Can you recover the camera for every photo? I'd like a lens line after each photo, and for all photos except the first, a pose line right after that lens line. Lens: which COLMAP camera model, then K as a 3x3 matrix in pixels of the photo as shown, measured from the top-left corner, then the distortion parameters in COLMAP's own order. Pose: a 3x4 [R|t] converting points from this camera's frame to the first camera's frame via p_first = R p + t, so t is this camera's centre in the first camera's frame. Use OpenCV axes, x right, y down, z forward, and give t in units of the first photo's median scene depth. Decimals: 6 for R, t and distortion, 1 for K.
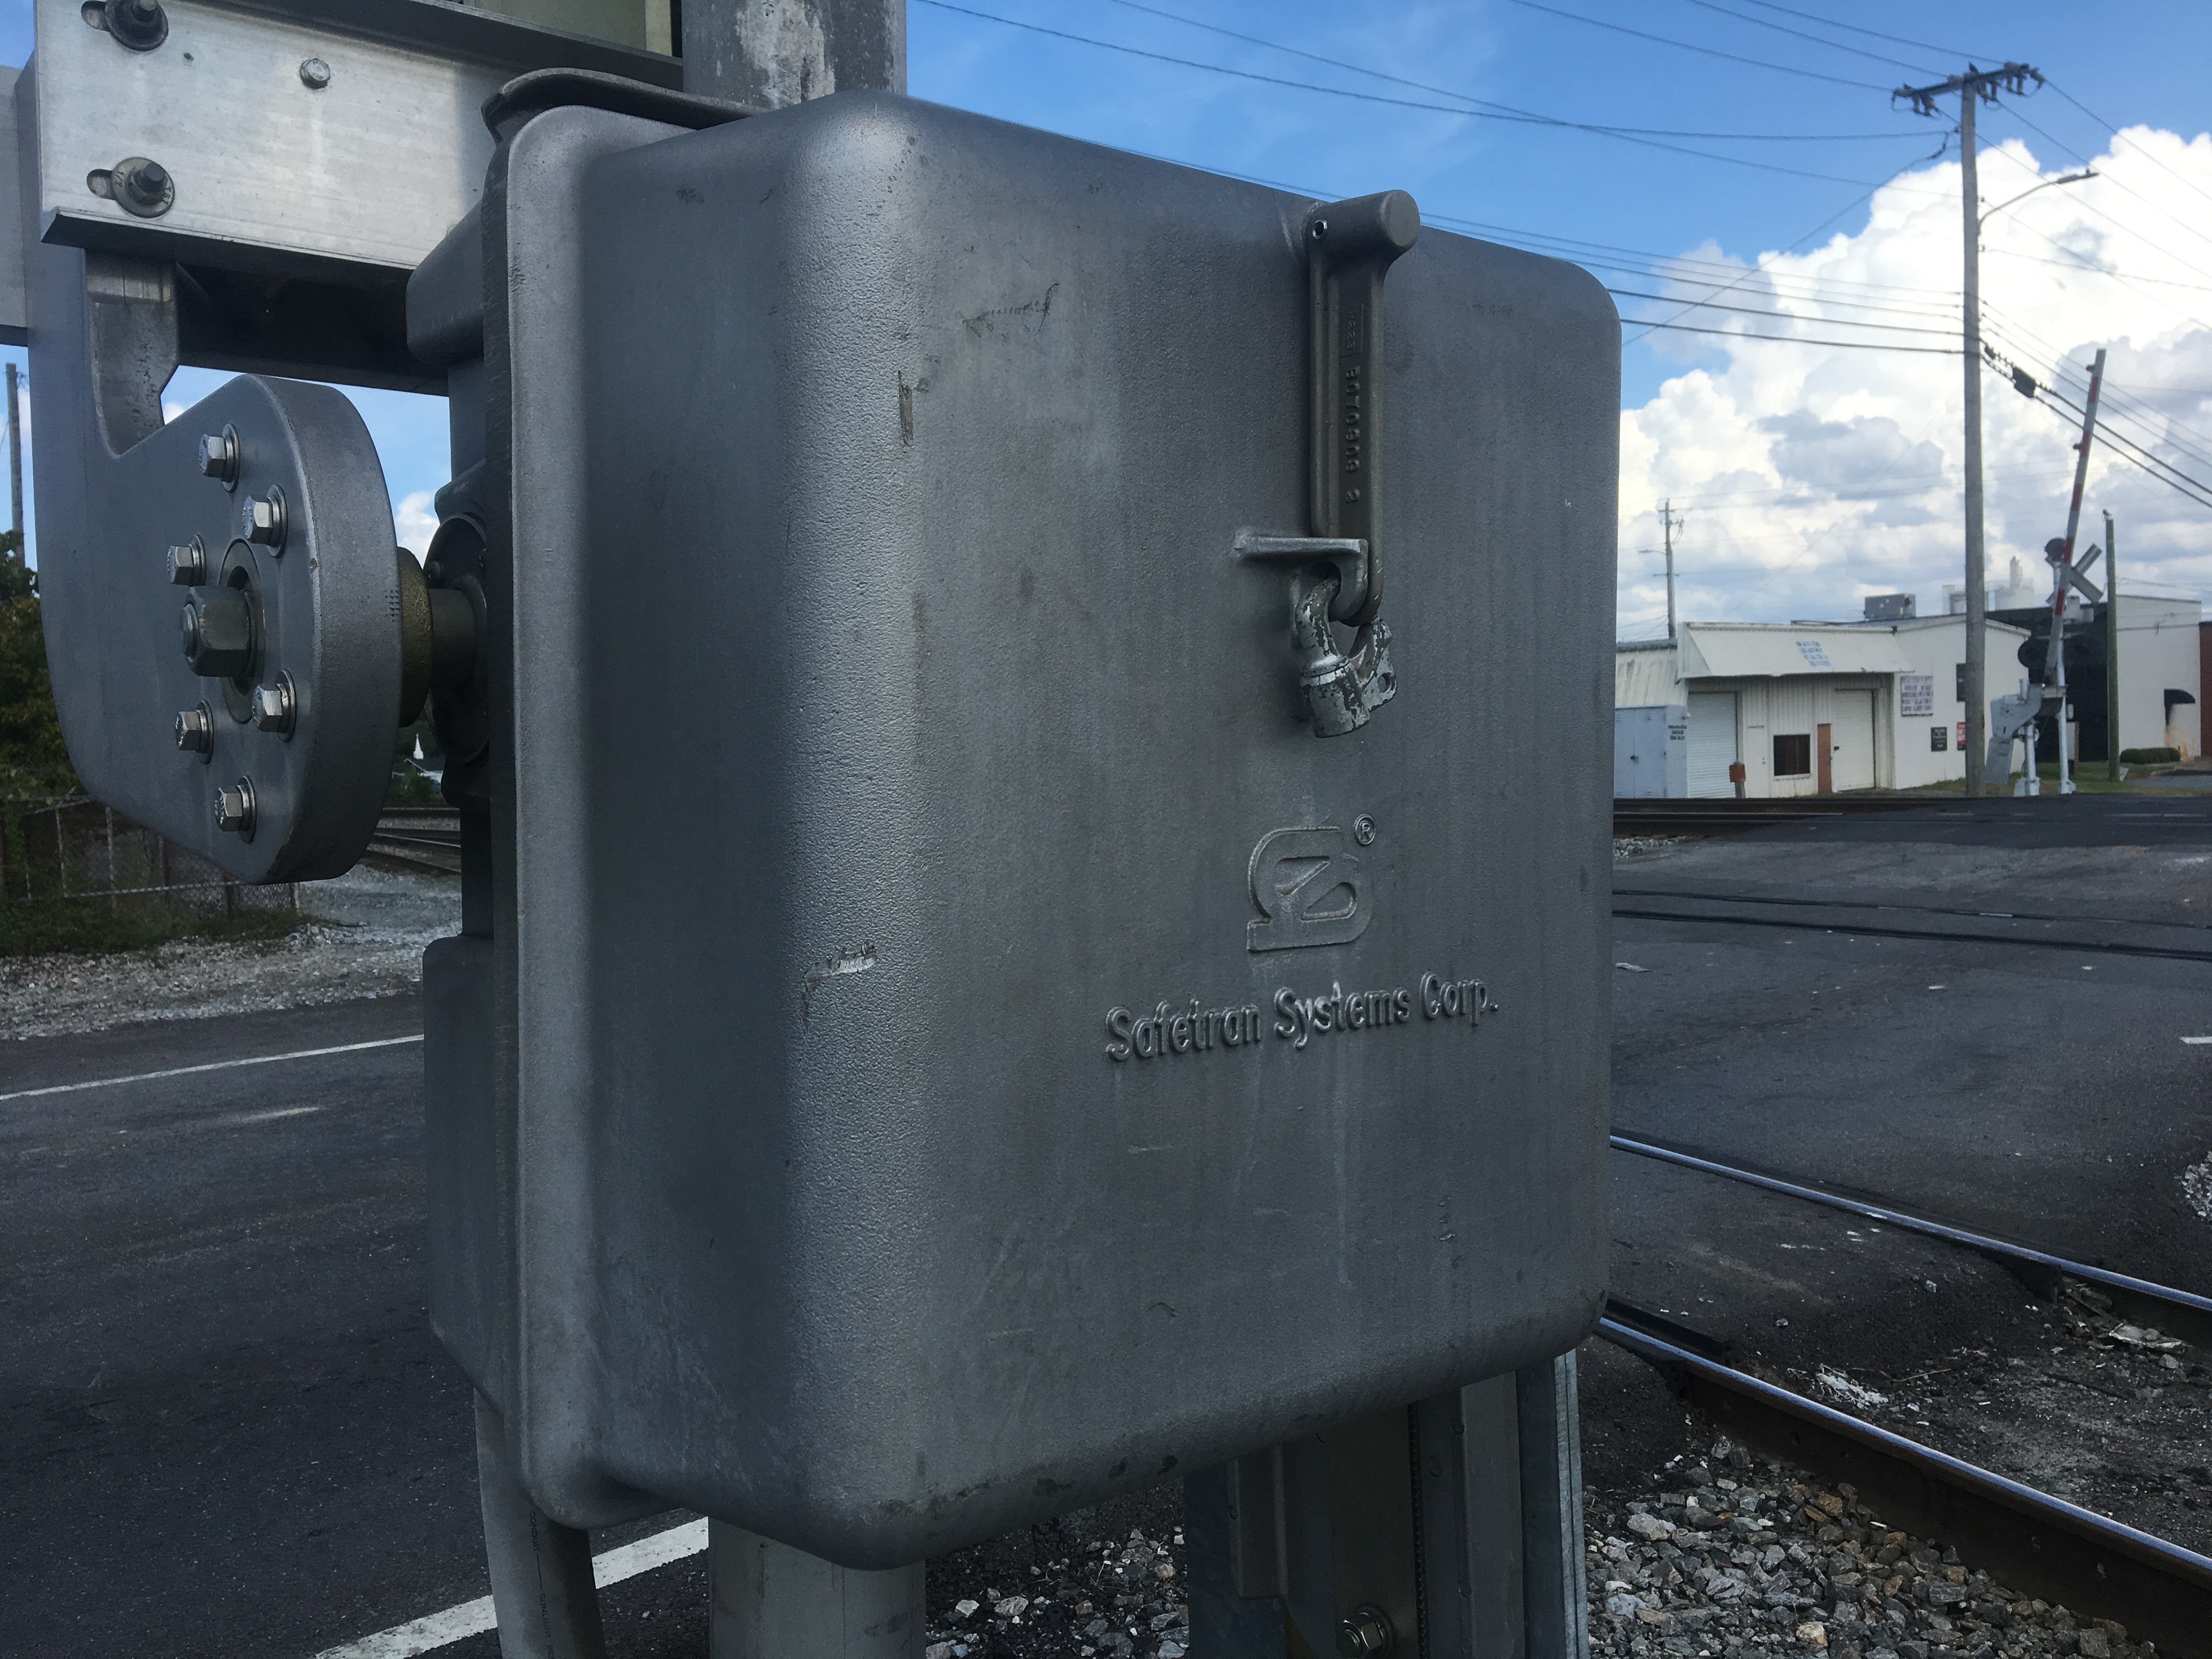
lens RADIAL K [[1867.7, 0, 1106.0], [0, 1867.7, 829.5], [0, 0, 1]] dist [0.102998, -0.133236]
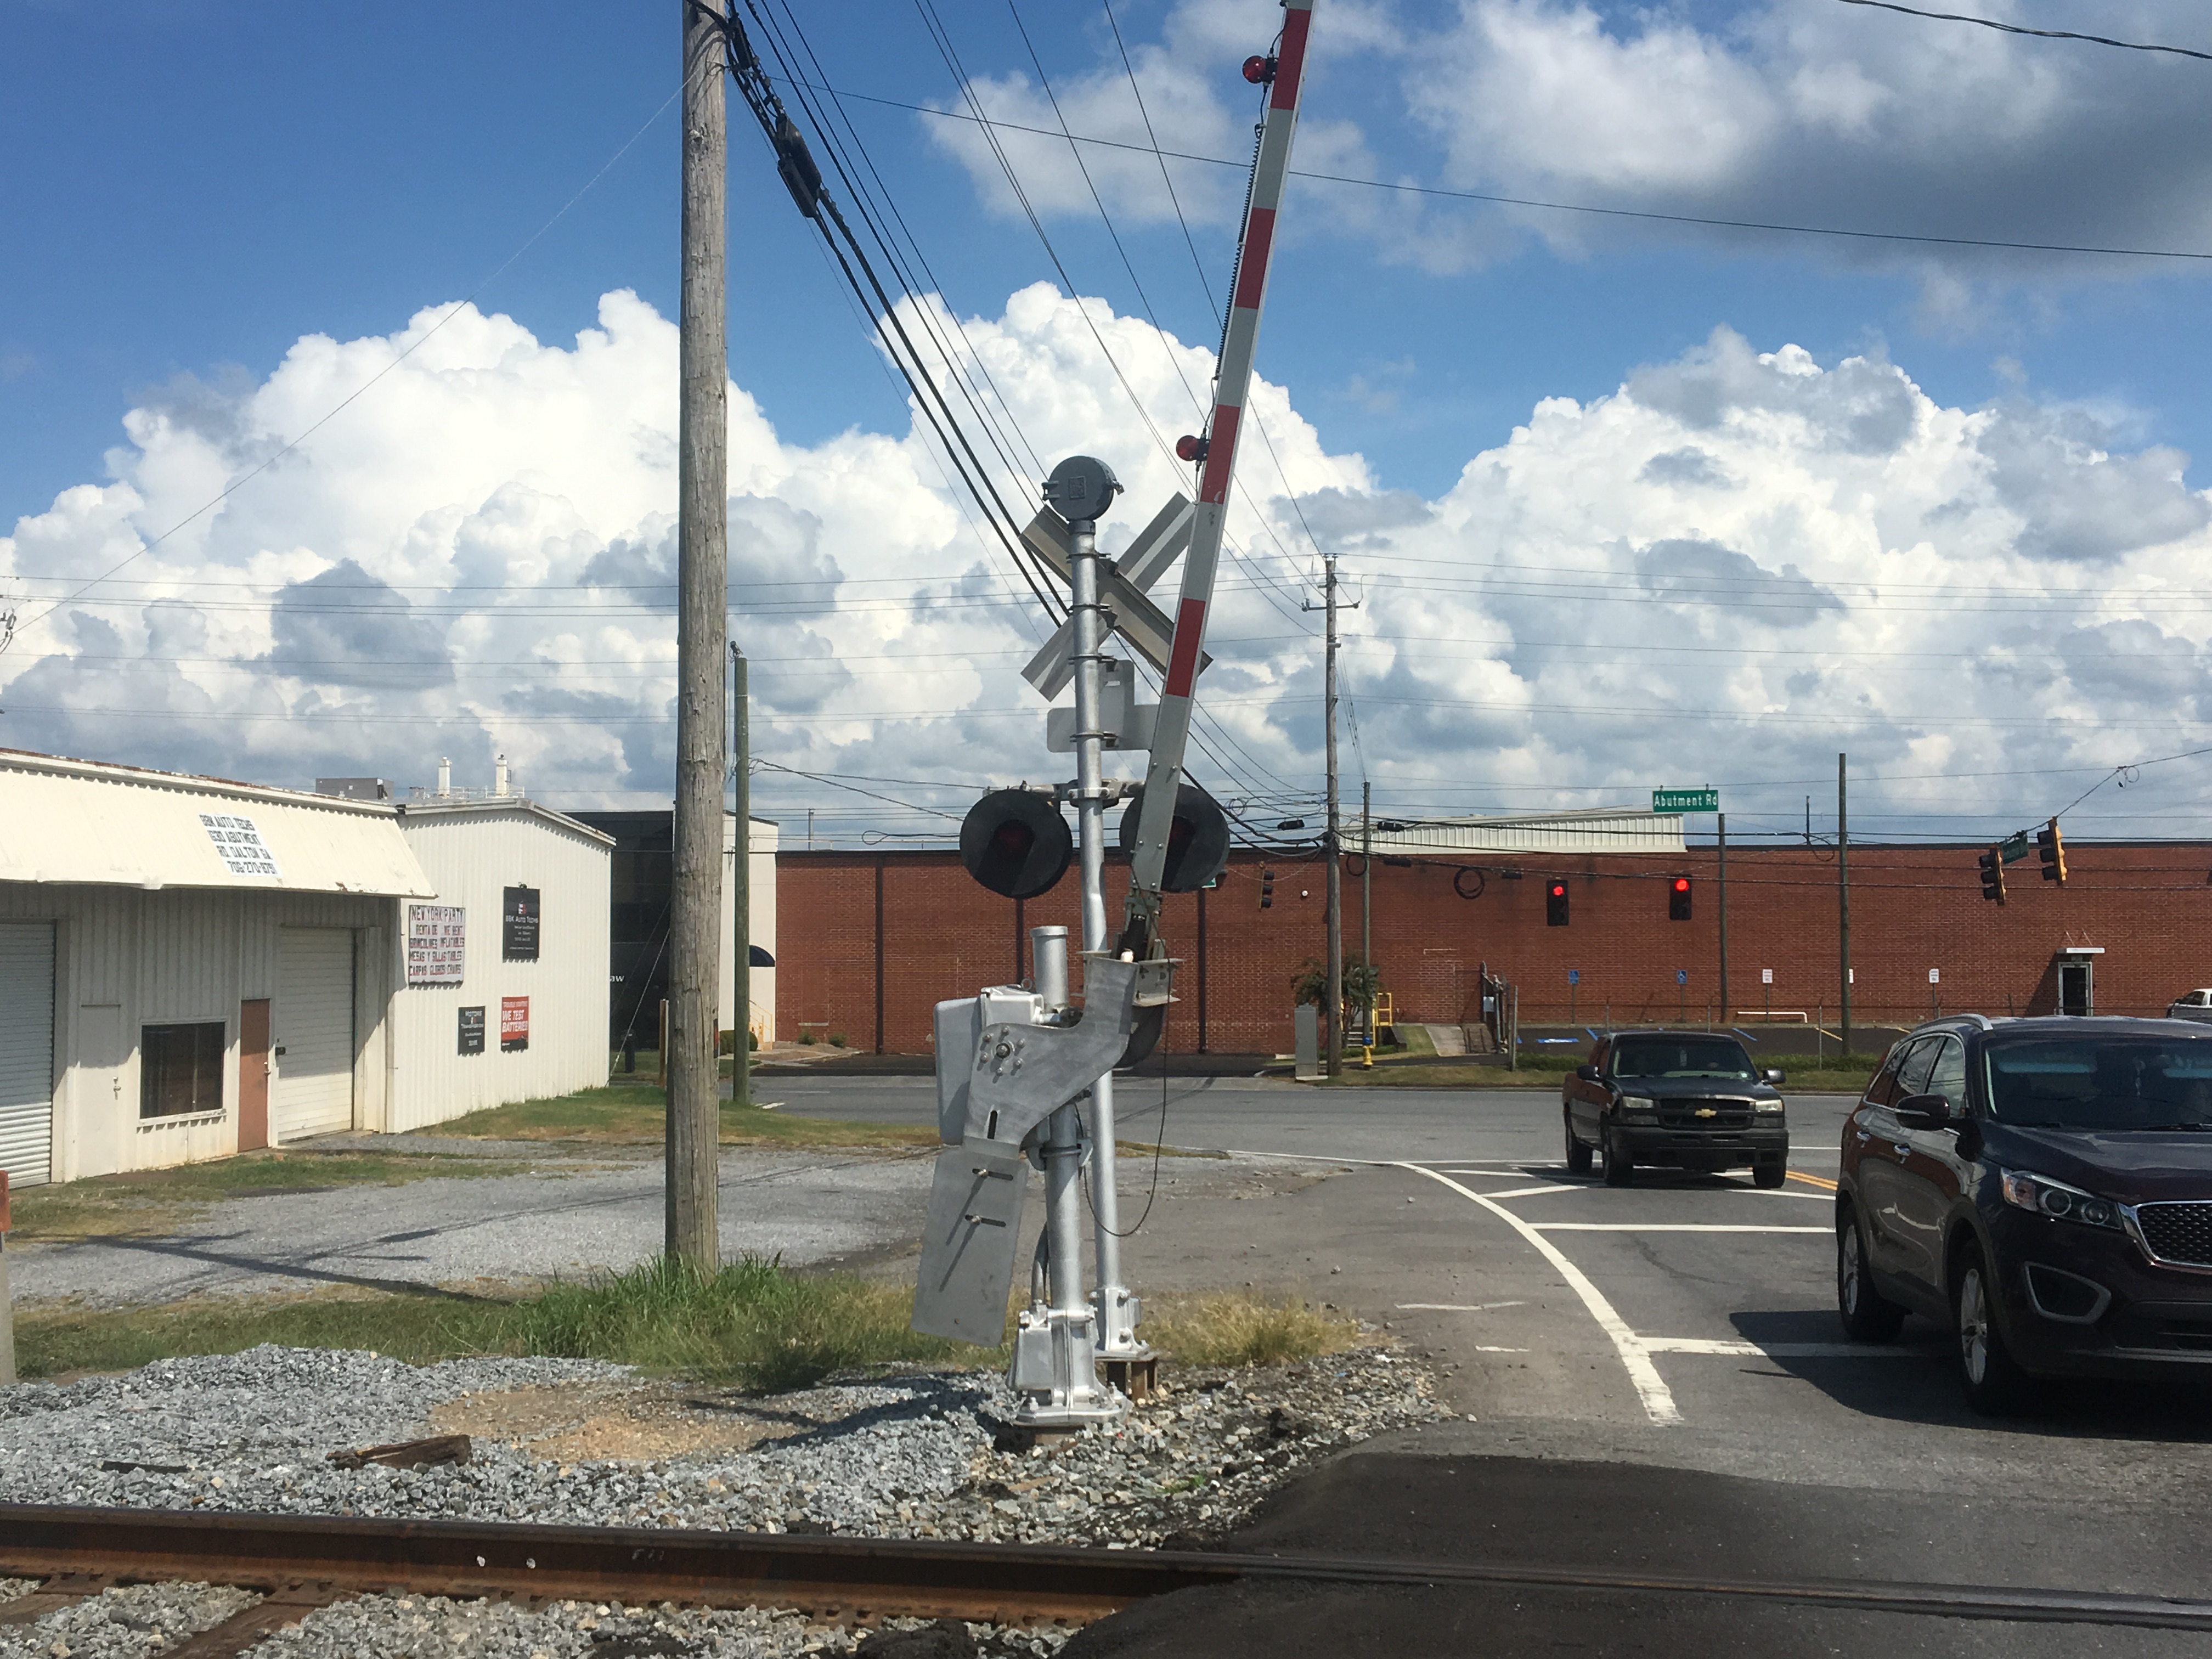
lens RADIAL K [[2312.0, 0, 1106.0], [0, 2312.0, 829.5], [0, 0, 1]] dist [0.005976, 0.004084]
pose [[0.753707, 0.071842, 0.653272, 0.155030], [0.001891, 0.993766, -0.111468, -0.031744], [-0.657207, 0.085249, 0.748873, 0.412785]]
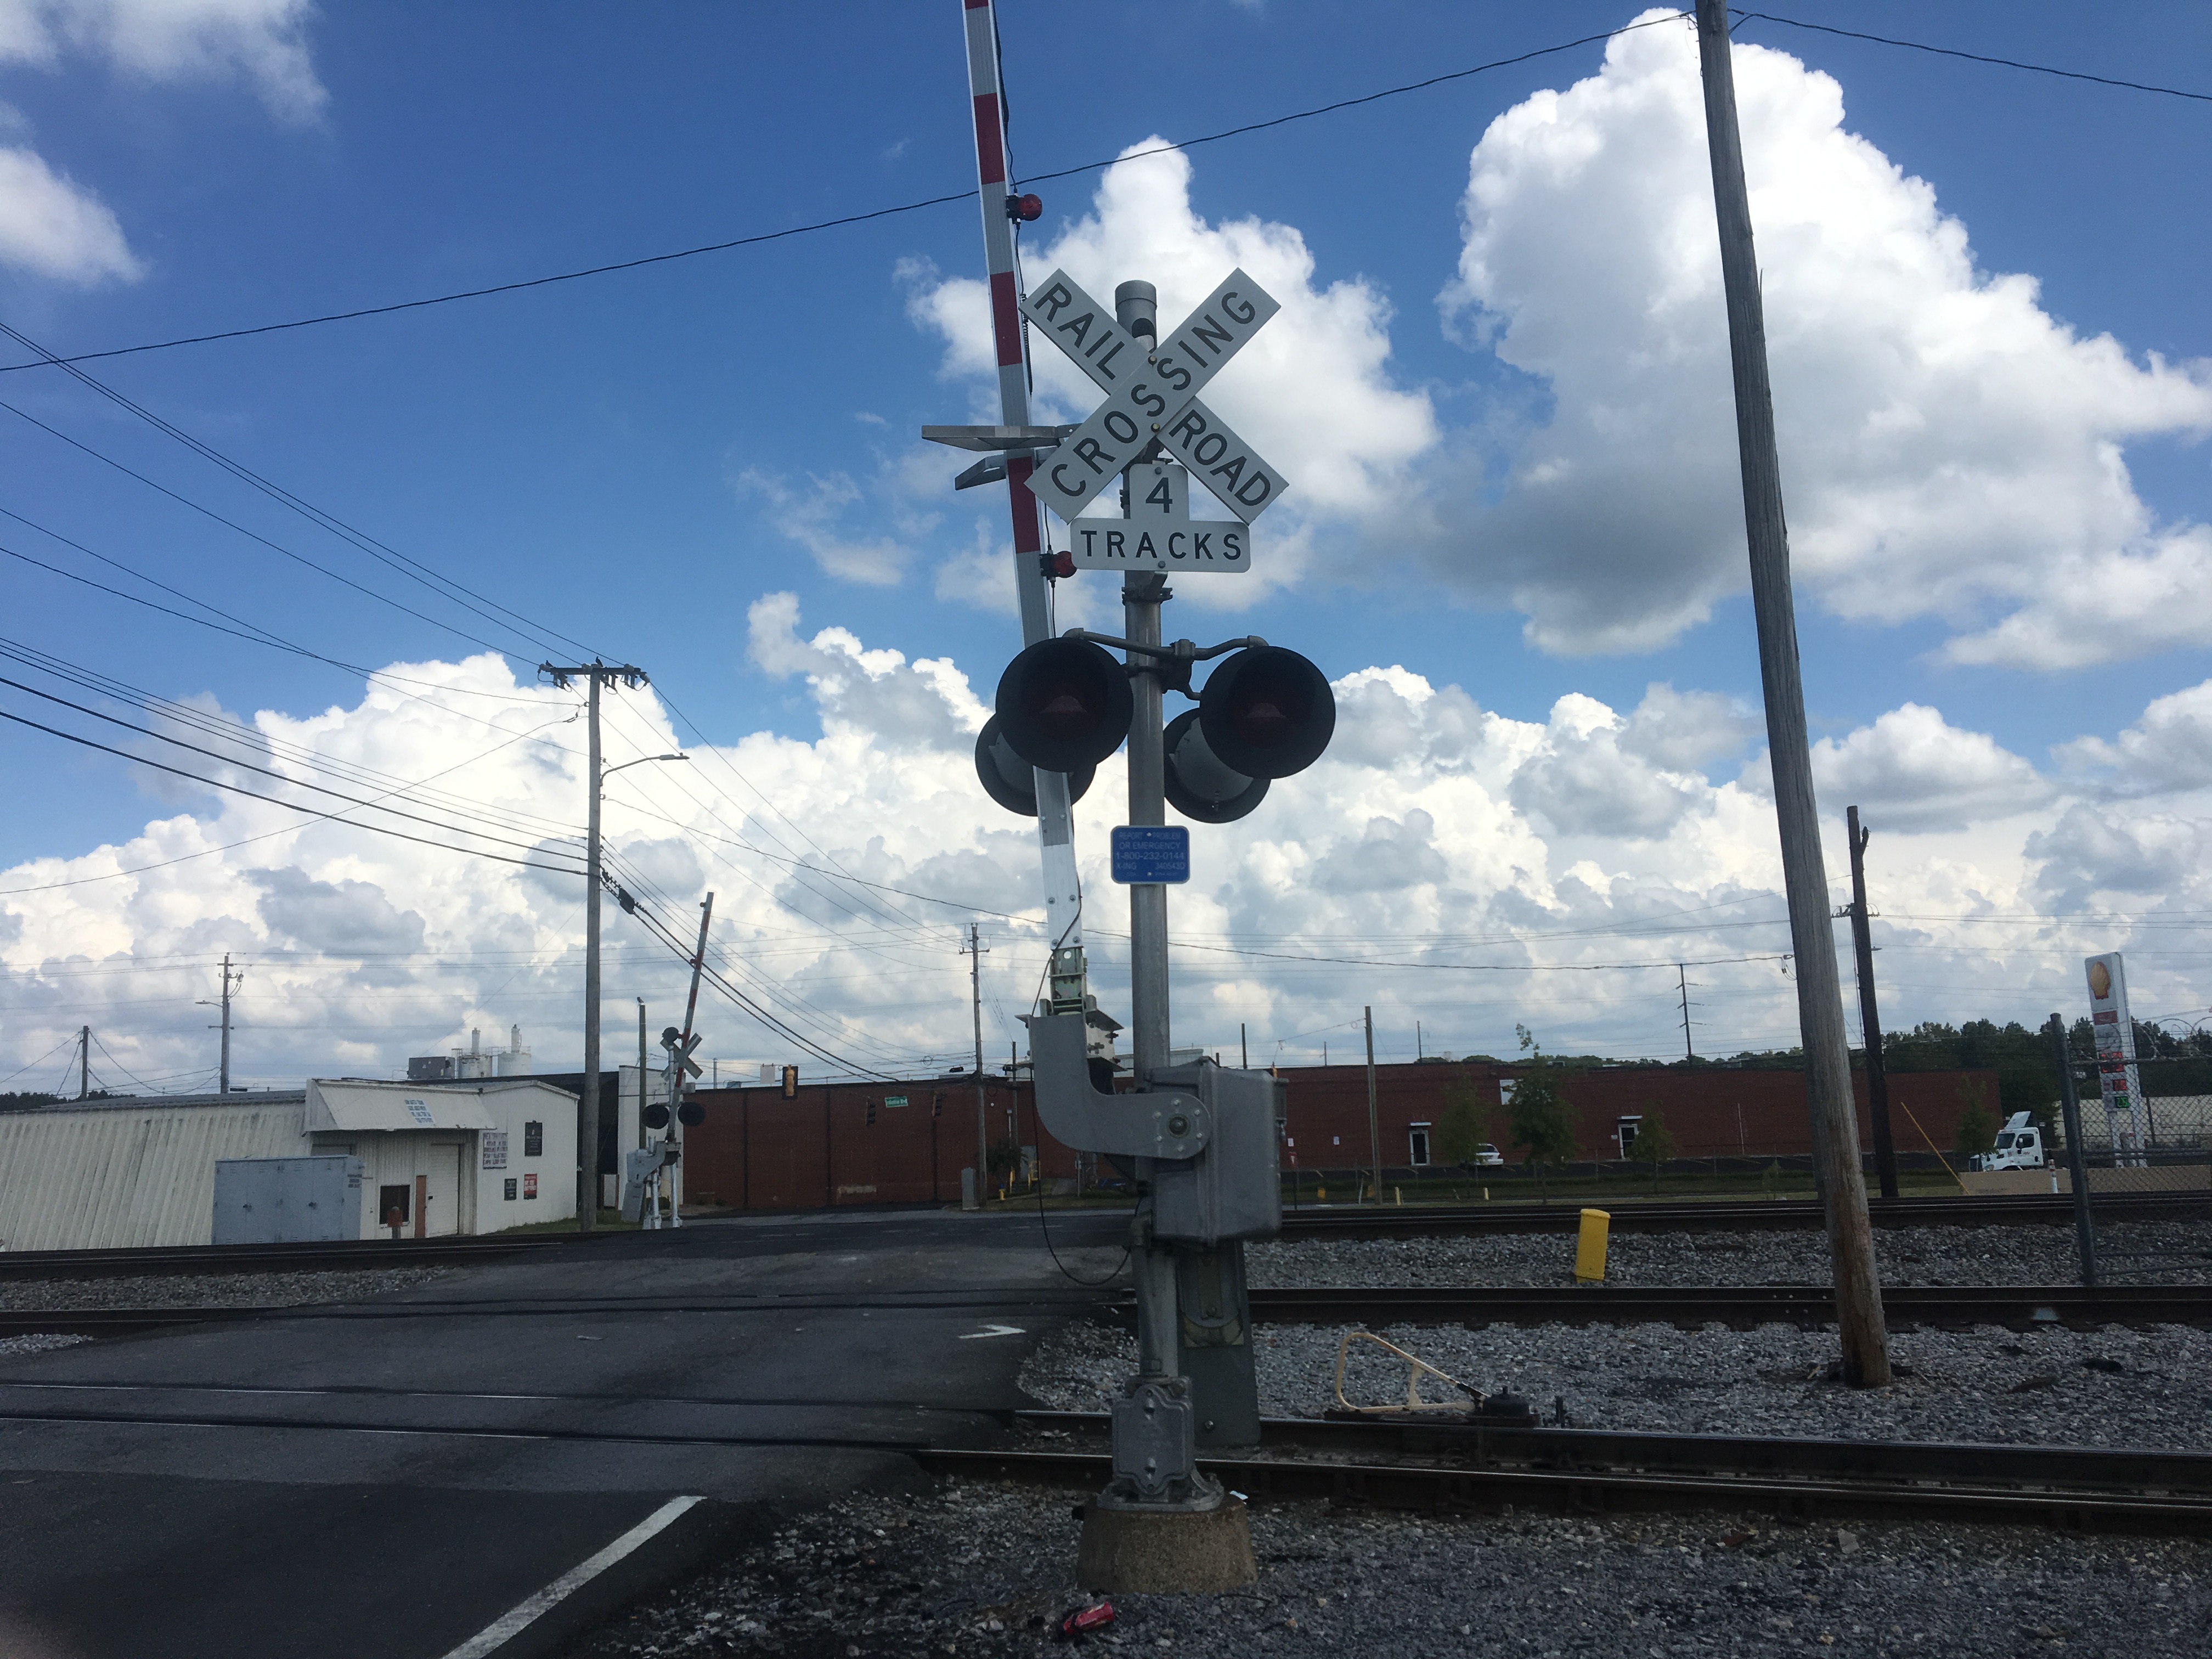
lens RADIAL K [[1853.3, 0, 1110.6], [0, 1853.3, 856.6], [0, 0, 1]] dist [0.113052, -0.213563]
pose [[0.718281, 0.118582, 0.685573, -0.096160], [0.038381, 0.977115, -0.209221, 0.006284], [-0.694694, 0.176593, 0.697292, -0.067419]]
